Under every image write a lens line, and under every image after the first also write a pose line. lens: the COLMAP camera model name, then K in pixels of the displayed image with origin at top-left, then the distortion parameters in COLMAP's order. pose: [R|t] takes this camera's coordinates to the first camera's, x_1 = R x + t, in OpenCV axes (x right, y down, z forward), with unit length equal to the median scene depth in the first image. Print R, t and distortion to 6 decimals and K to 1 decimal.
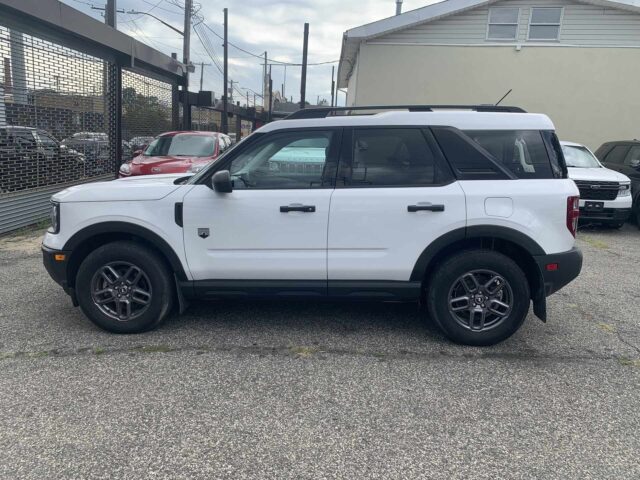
lens RADIAL K [[492.3, 0, 320.0], [0, 492.3, 240.0], [0, 0, 1]] dist [0.004914, 0.008971]
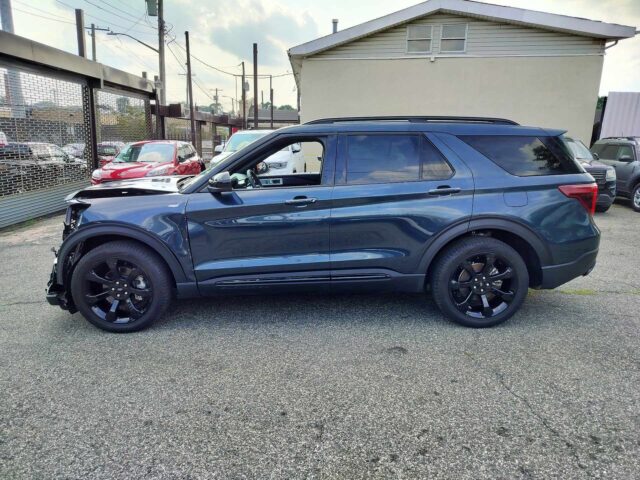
lens RADIAL K [[470.4, 0, 320.0], [0, 470.4, 240.0], [0, 0, 1]] dist [0.025947, -0.005914]
pose [[0.999291, -0.037419, 0.004050, 0.103278], [0.037376, 0.999249, 0.010187, 0.018310], [-0.004428, -0.010029, 0.999940, -0.120019]]
